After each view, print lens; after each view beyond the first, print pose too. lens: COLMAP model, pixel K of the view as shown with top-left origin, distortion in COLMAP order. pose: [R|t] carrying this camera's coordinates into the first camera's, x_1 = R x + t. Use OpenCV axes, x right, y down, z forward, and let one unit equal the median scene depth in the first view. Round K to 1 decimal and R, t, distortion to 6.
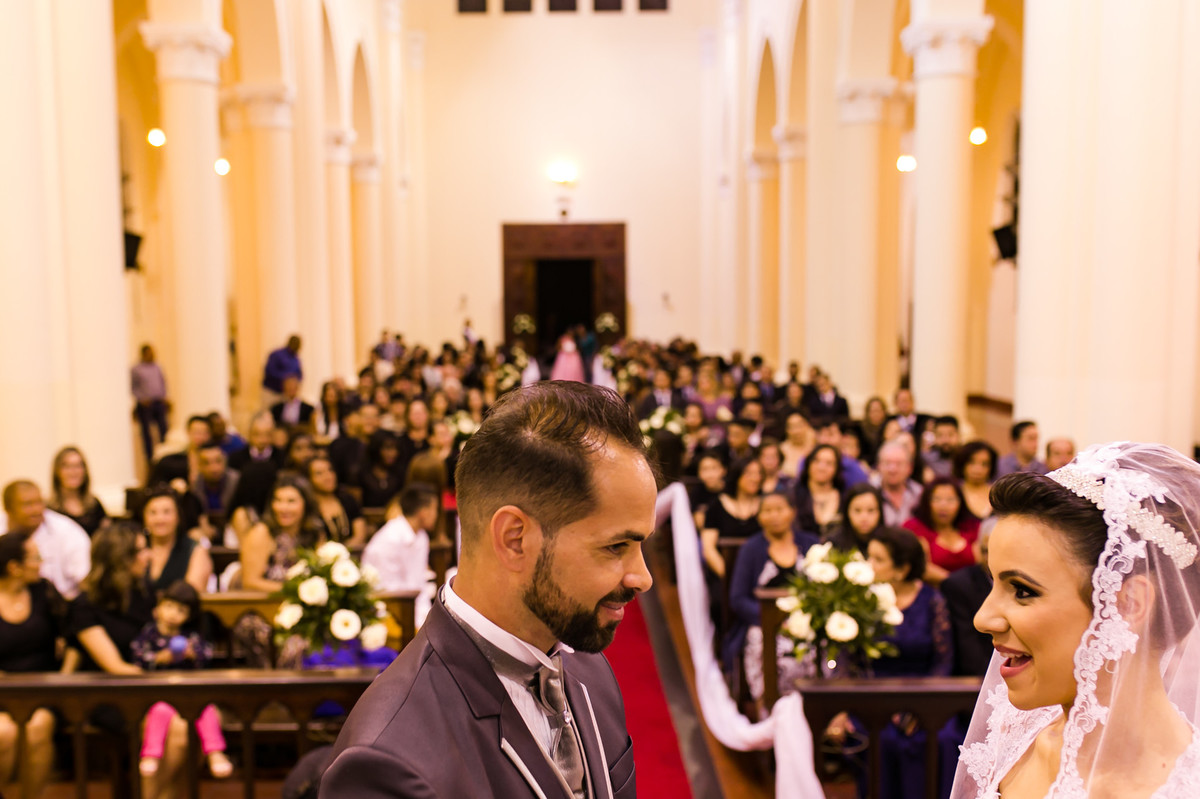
lens RADIAL K [[1268.1, 0, 598.8], [0, 1268.1, 439.7], [0, 0, 1]] dist [0.016151, 0.016345]
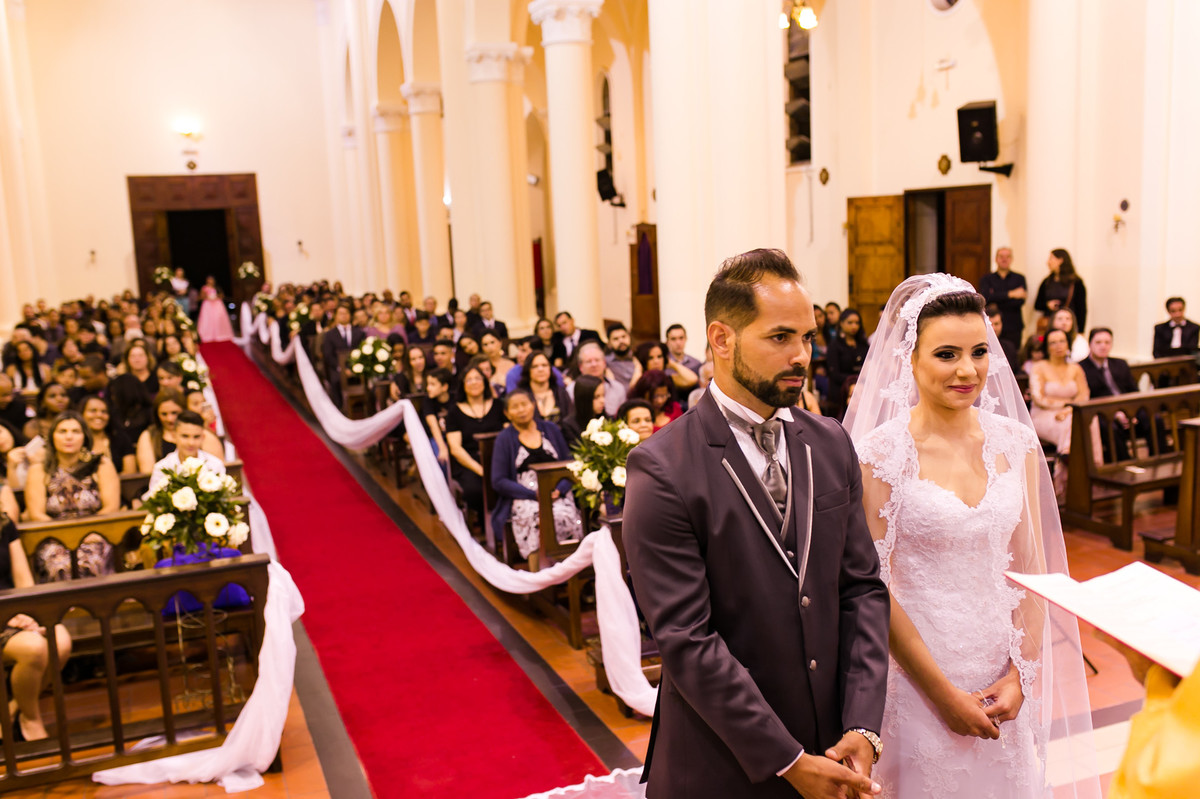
lens RADIAL K [[1268.1, 0, 598.8], [0, 1268.1, 439.7], [0, 0, 1]] dist [0.016151, 0.016345]
pose [[0.925195, -0.095582, 0.367259, -0.147996], [0.081807, 0.995242, 0.052931, 0.018090], [-0.370570, -0.018927, 0.928611, -0.099693]]
